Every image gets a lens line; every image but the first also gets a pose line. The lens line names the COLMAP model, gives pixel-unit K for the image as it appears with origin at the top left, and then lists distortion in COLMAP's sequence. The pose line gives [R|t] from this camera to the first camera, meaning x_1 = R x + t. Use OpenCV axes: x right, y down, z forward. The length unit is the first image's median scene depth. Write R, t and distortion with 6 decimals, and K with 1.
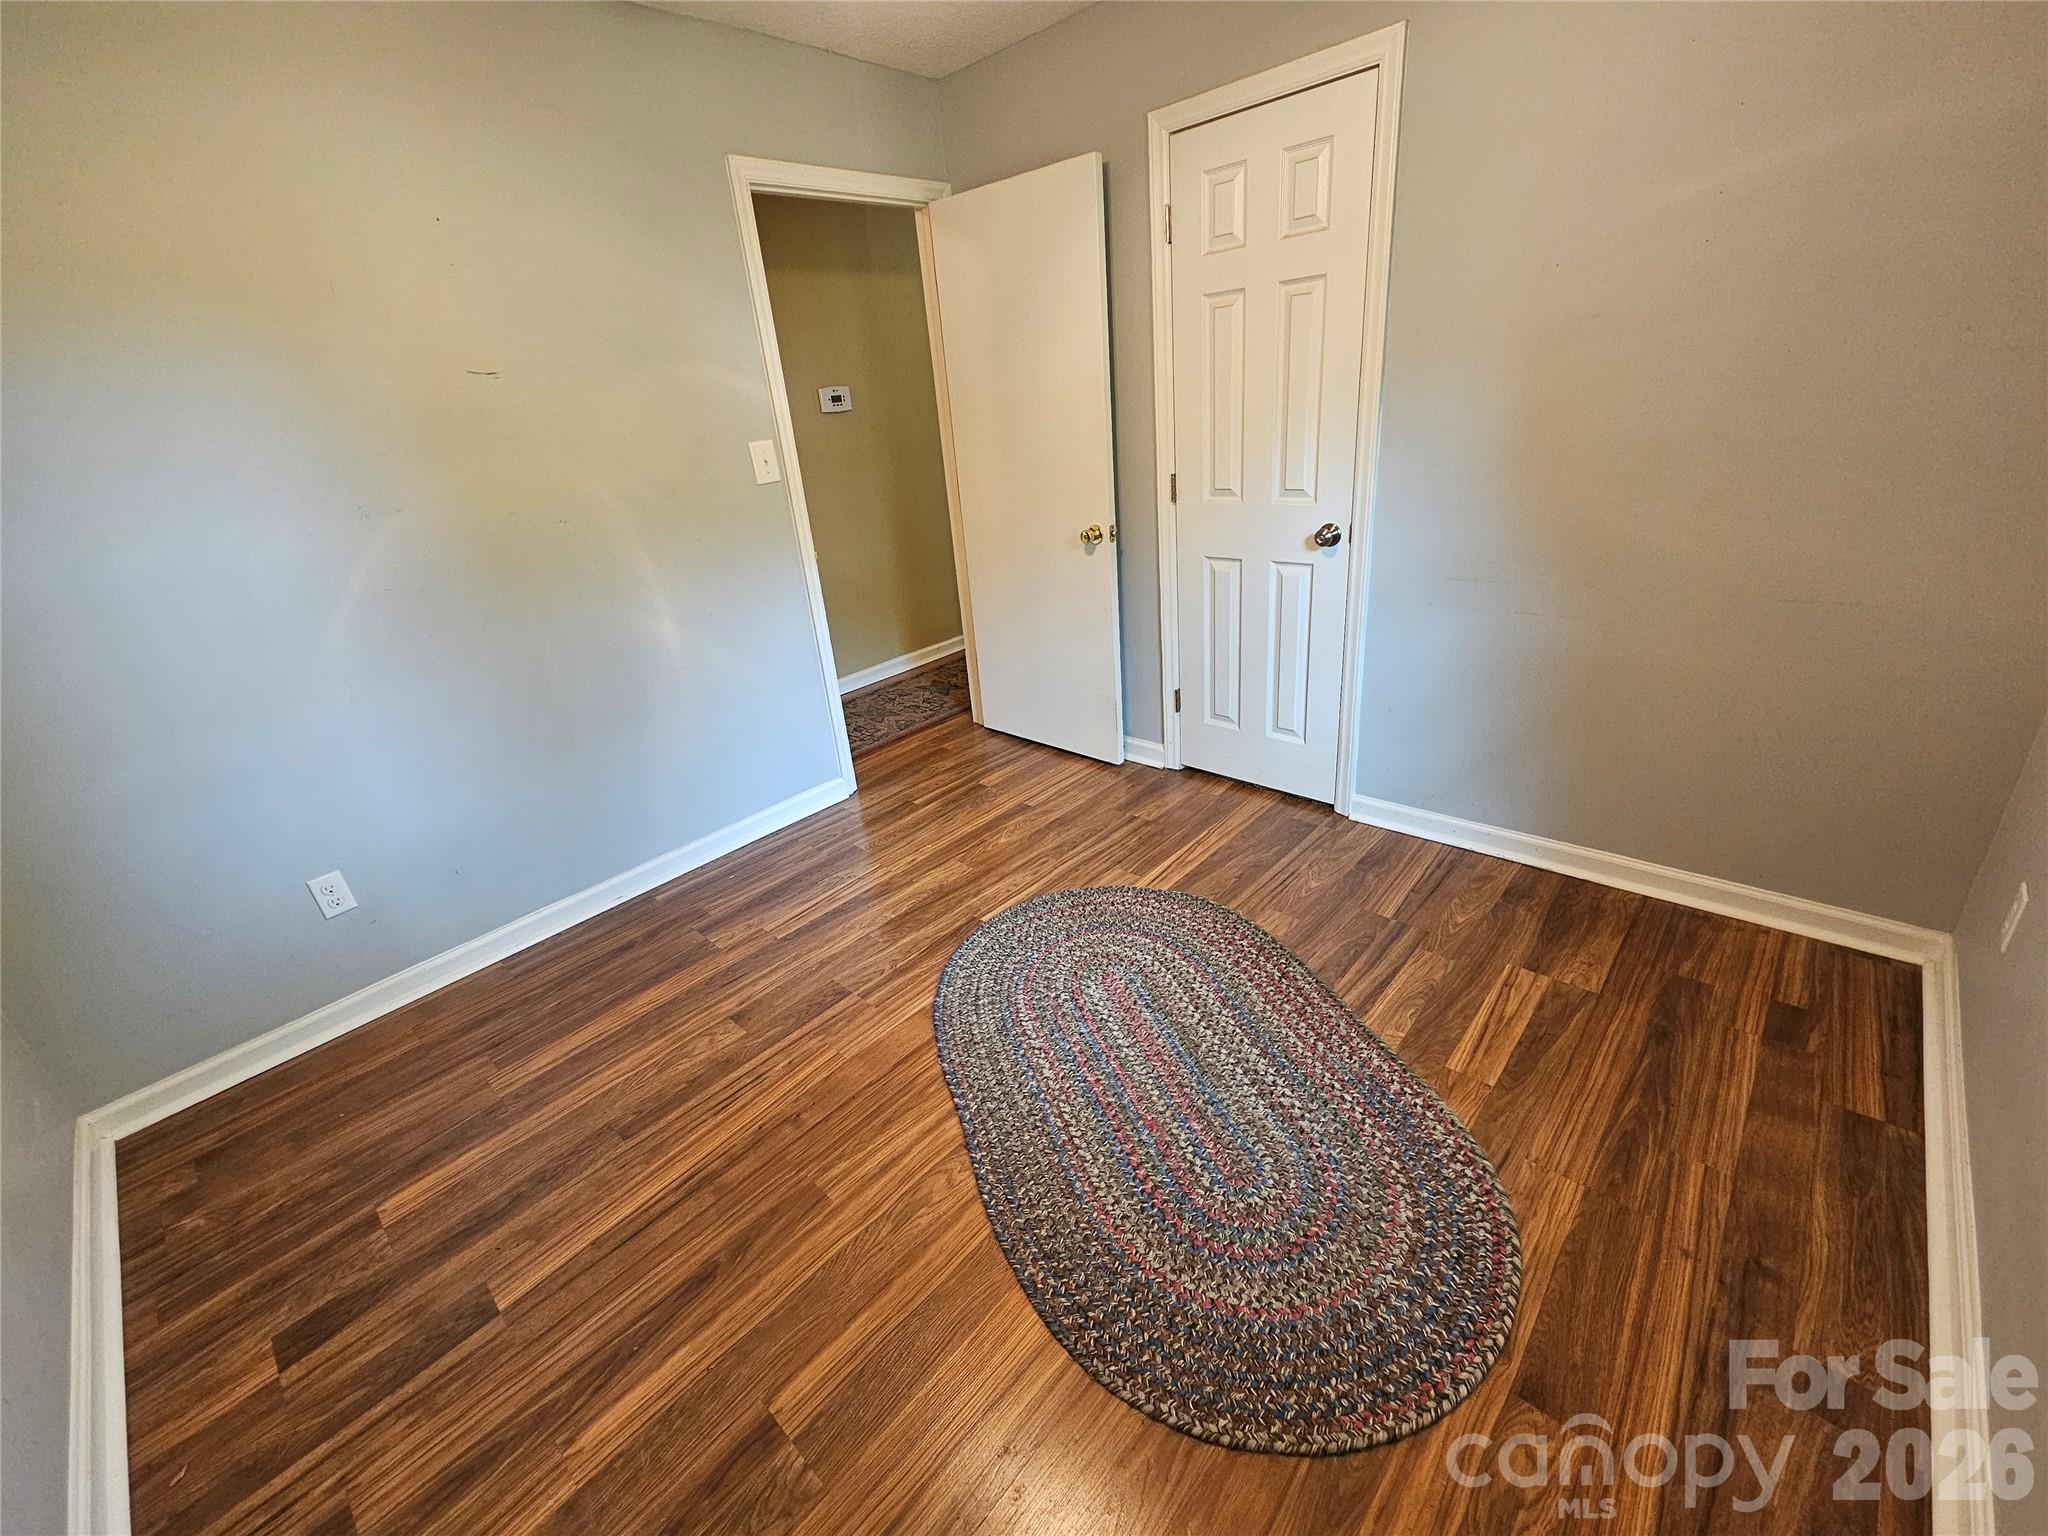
lens RADIAL K [[842.9, 0, 1014.5], [0, 842.9, 750.0], [0, 0, 1]] dist [0.001055, 0.000169]
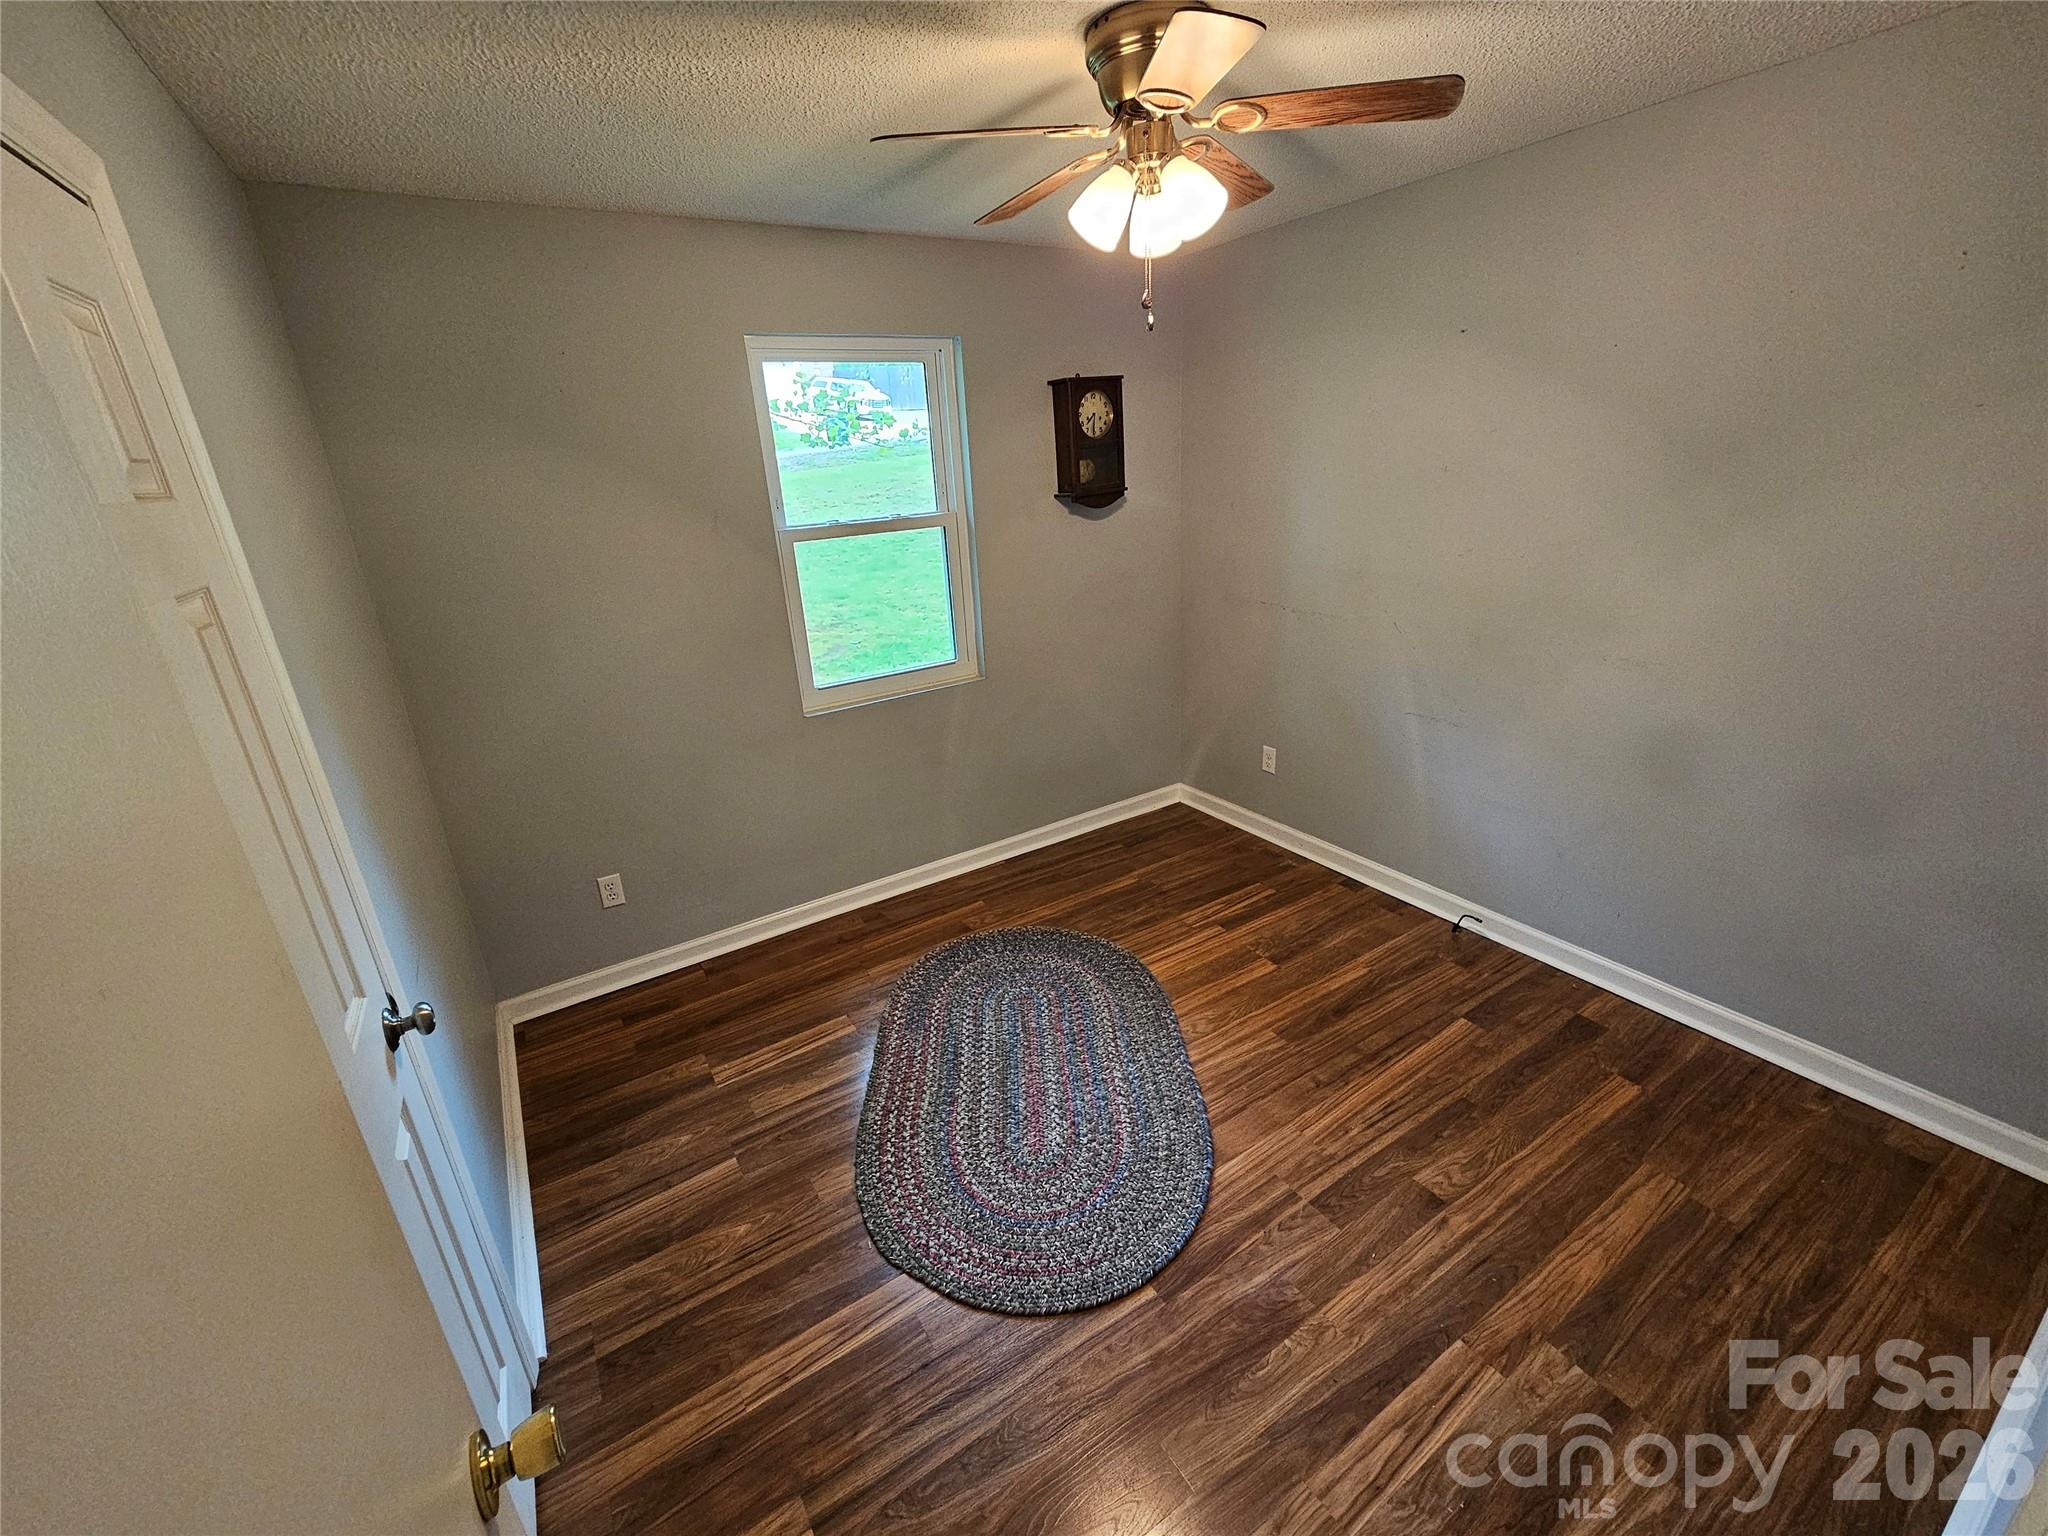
lens RADIAL K [[842.9, 0, 1014.5], [0, 842.9, 750.0], [0, 0, 1]] dist [0.001055, 0.000169]
pose [[-0.955302, 0.056933, 0.290099, -0.209640], [0.237458, 0.732304, 0.638236, -0.831978], [-0.176104, 0.678594, -0.713090, 1.588802]]
